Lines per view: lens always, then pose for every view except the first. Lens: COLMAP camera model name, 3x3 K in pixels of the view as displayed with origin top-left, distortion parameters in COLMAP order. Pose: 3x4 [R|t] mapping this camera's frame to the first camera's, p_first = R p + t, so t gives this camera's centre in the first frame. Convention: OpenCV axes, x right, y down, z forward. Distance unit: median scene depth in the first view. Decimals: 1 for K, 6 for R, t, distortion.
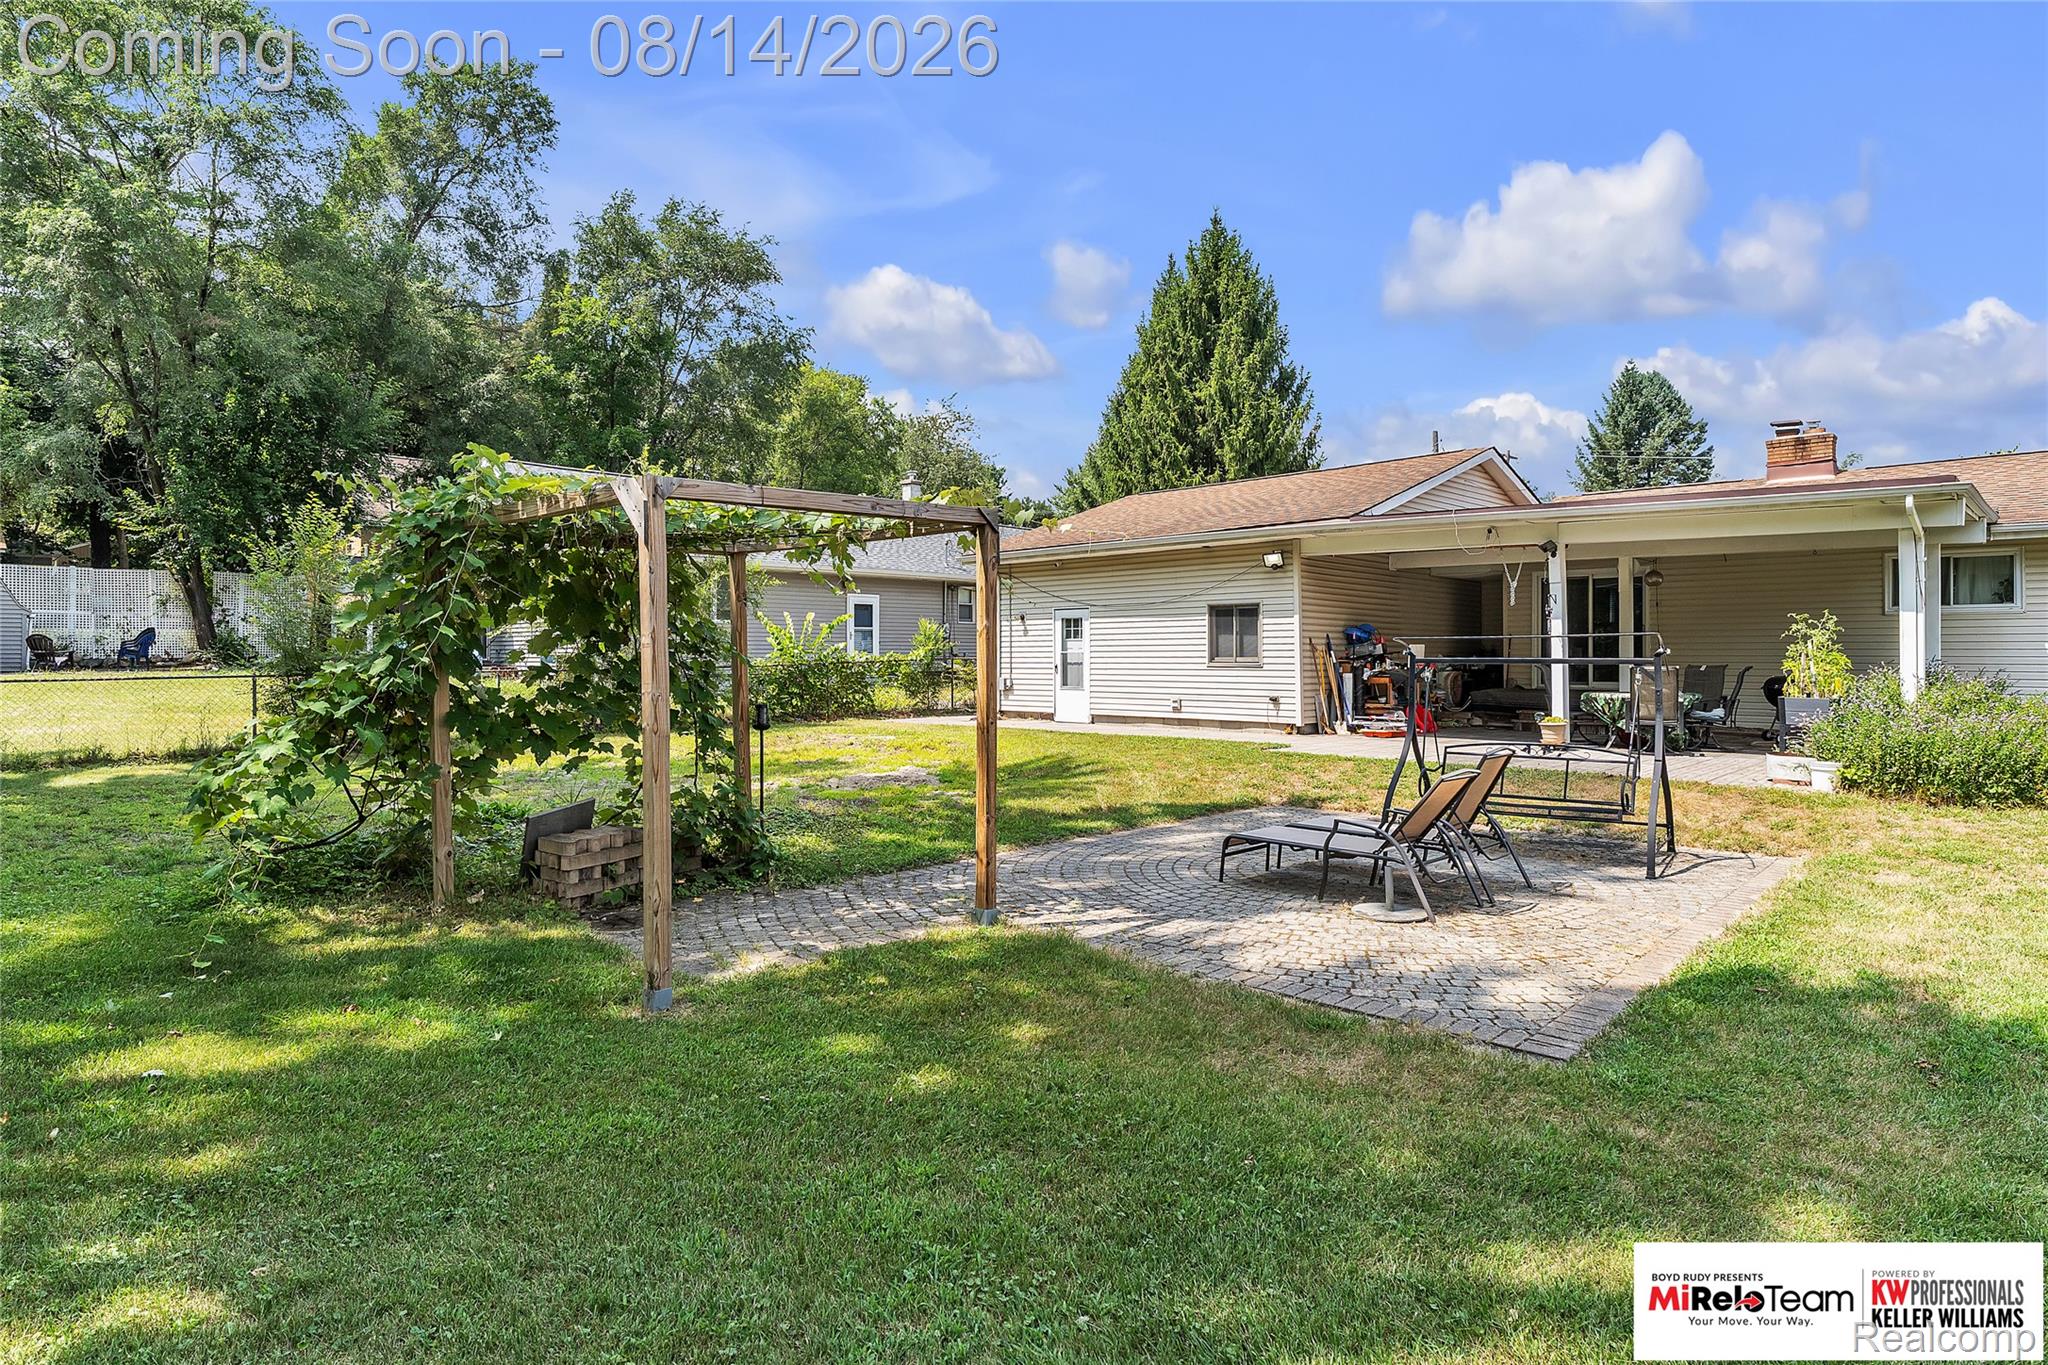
lens RADIAL K [[1093.2, 0, 1024.2], [0, 1093.2, 667.2], [0, 0, 1]] dist [-0.016575, 0.001393]
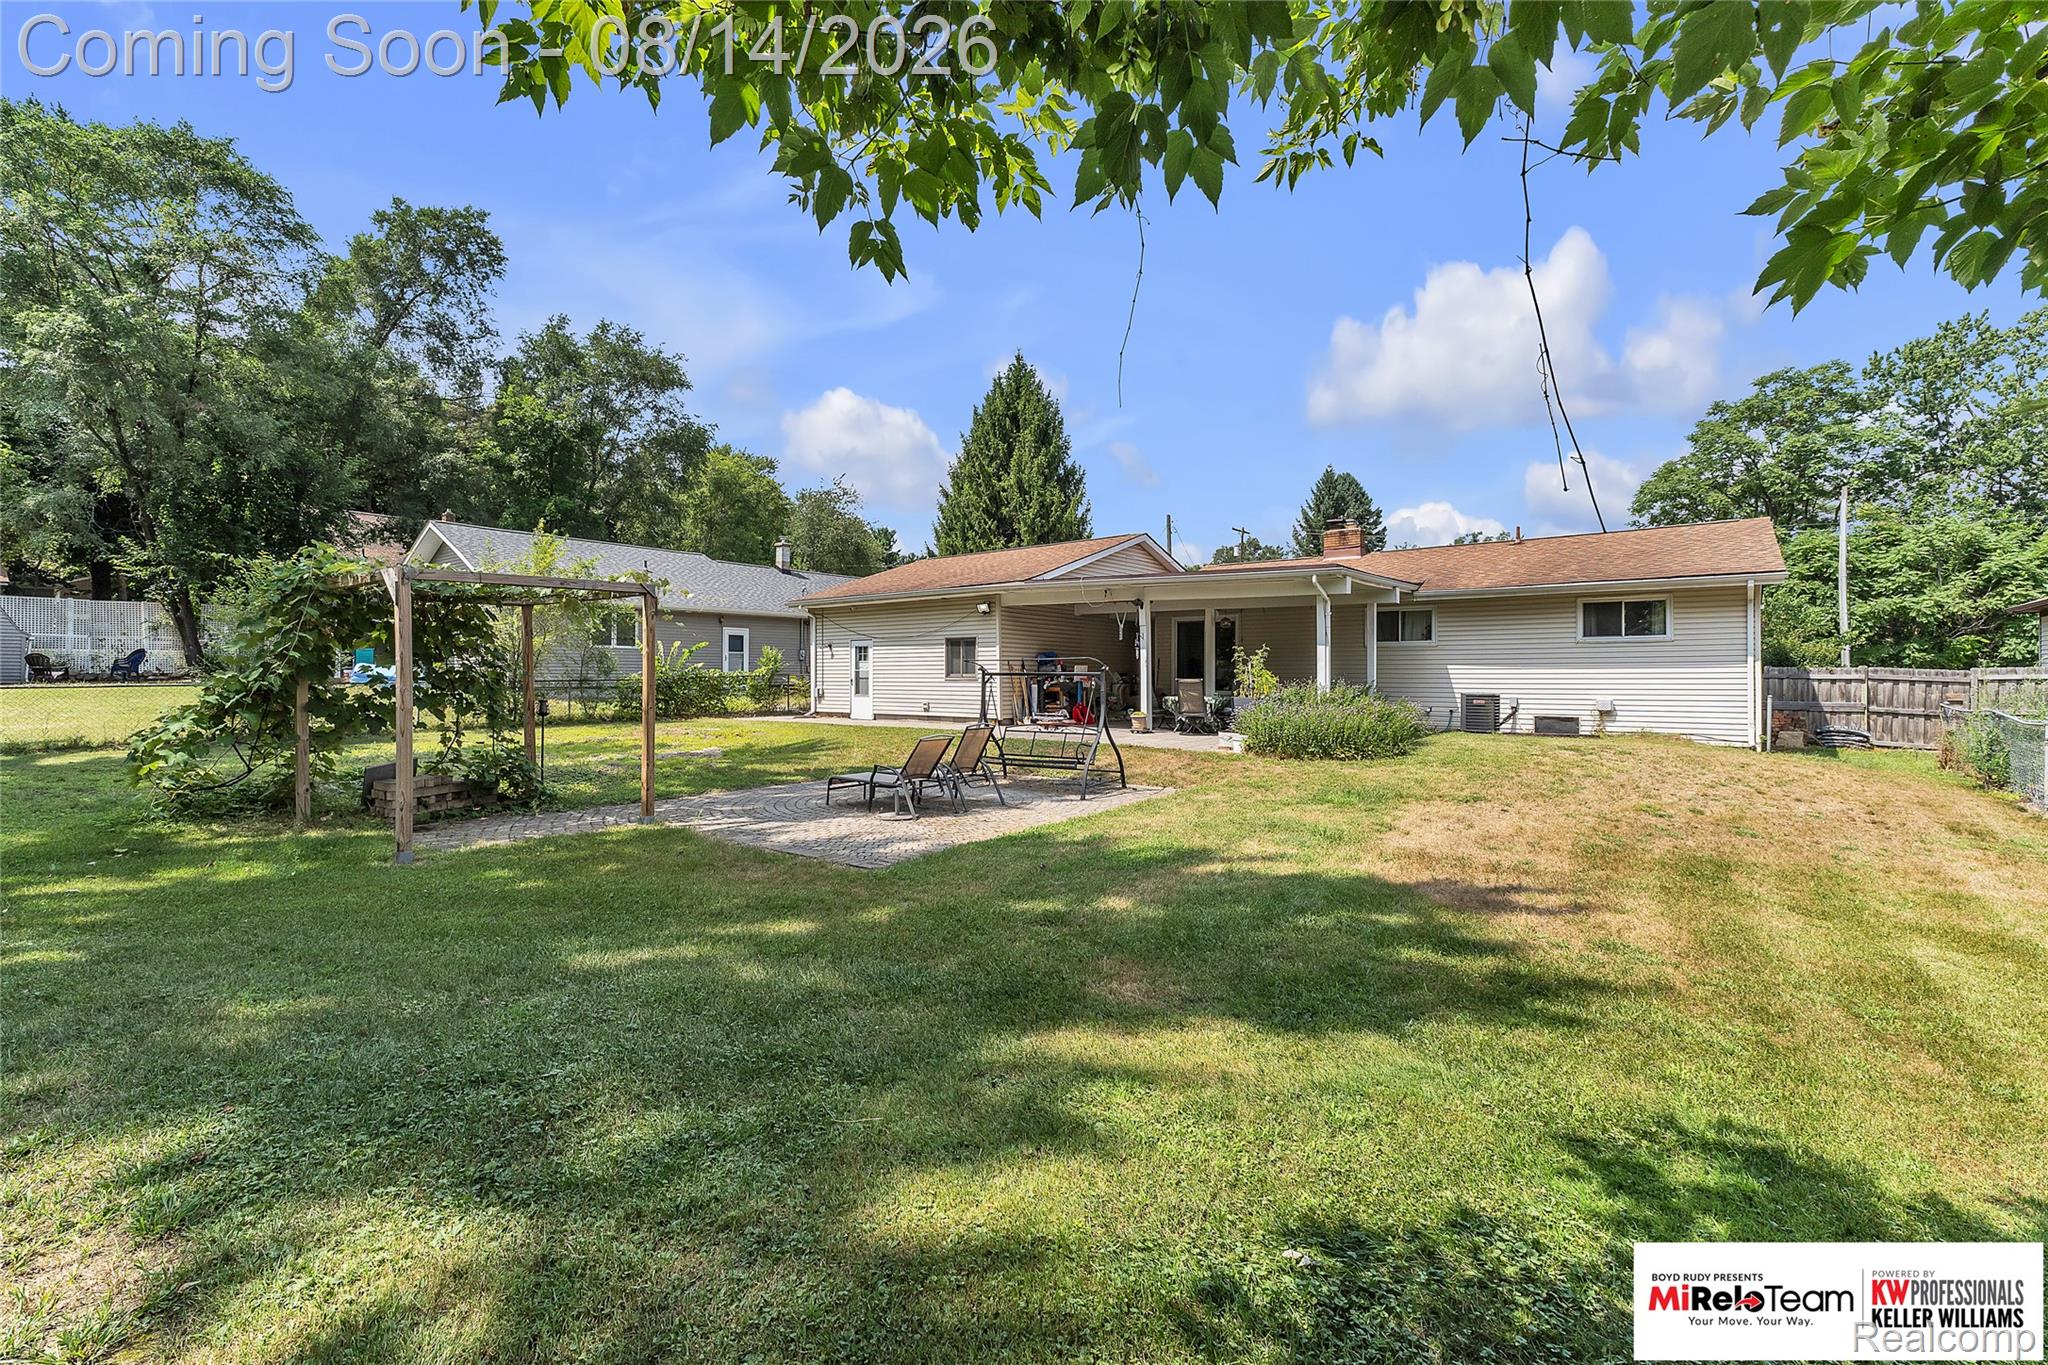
lens RADIAL K [[847.7, 0, 1030.3], [0, 847.7, 676.6], [0, 0, 1]] dist [0.000152, -0.000019]
pose [[0.992813, 0.001713, 0.119662, 0.107513], [-0.000723, 0.999965, -0.008317, 0.003157], [-0.119672, 0.008171, 0.992780, -0.106598]]
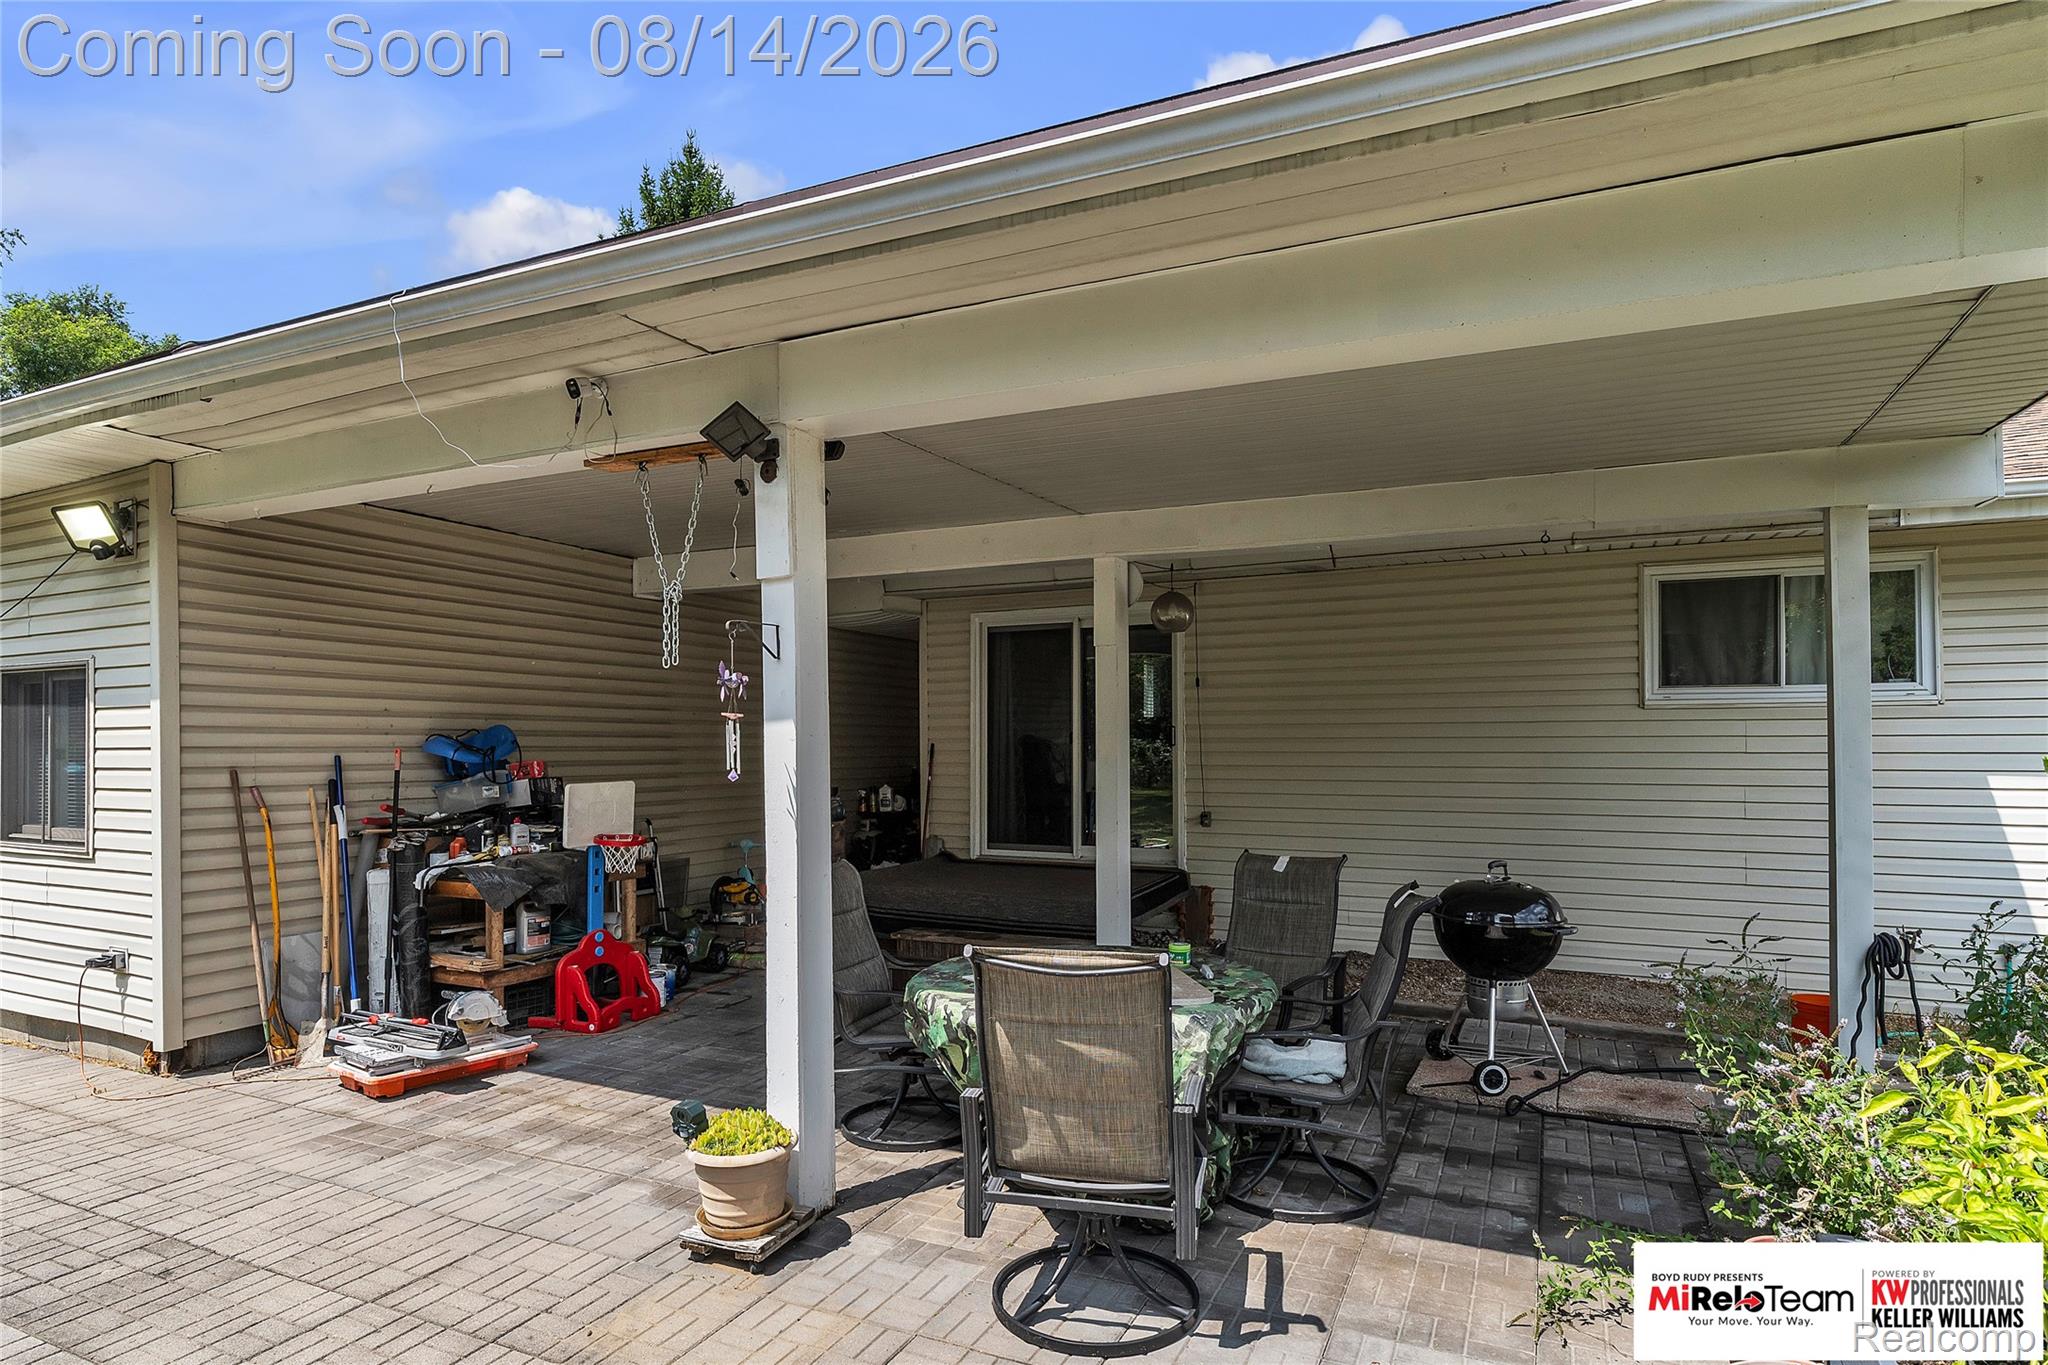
lens RADIAL K [[1114.7, 0, 1009.5], [0, 1114.7, 732.2], [0, 0, 1]] dist [-0.002596, -0.000358]
pose [[0.954204, -0.002184, 0.299147, 0.270028], [0.008374, 0.999777, -0.019412, -0.020821], [-0.299038, 0.021028, 0.954010, 0.425573]]
